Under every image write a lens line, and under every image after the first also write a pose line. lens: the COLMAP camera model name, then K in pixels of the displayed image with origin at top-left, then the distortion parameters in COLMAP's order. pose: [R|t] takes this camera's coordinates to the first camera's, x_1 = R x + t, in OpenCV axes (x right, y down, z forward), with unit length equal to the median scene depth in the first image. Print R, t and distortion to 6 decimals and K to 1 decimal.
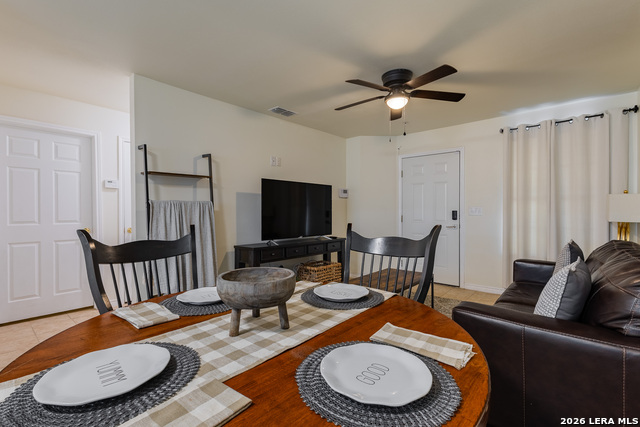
lens RADIAL K [[293.7, 0, 321.9], [0, 293.7, 214.7], [0, 0, 1]] dist [0.006998, -0.001570]
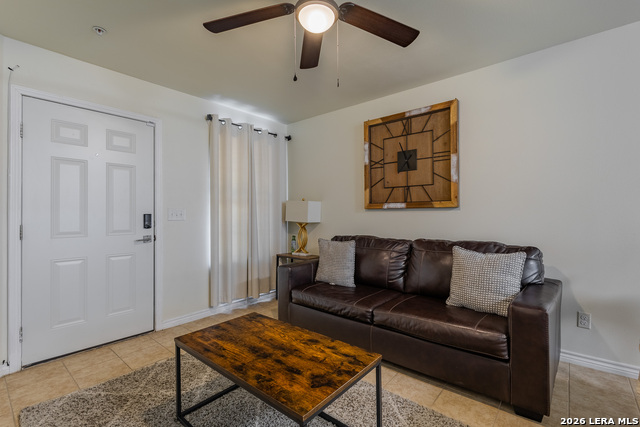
lens RADIAL K [[293.7, 0, 322.8], [0, 293.7, 211.4], [0, 0, 1]] dist [0.006998, -0.001570]
pose [[-0.007283, 0.010077, 0.999923, -0.270419], [0.015385, 0.999832, -0.009964, -0.009623], [-0.999855, 0.015311, -0.007437, 0.874498]]
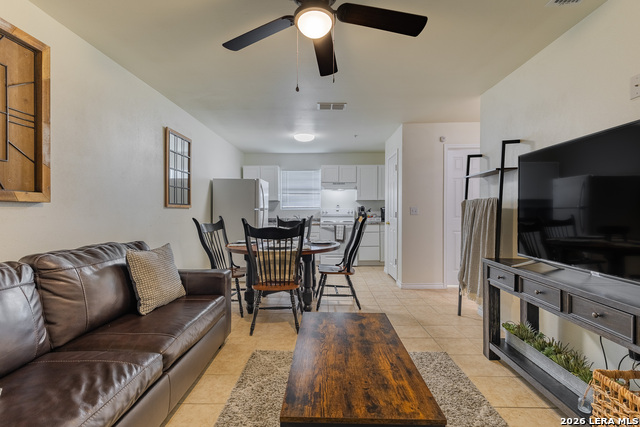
lens RADIAL K [[293.7, 0, 315.0], [0, 293.7, 213.1], [0, 0, 1]] dist [0.006998, -0.001570]
pose [[-0.781278, 0.007522, -0.624138, 0.542231], [-0.002164, 0.999889, 0.014758, -0.013362], [0.624179, 0.012881, -0.781175, 1.283376]]
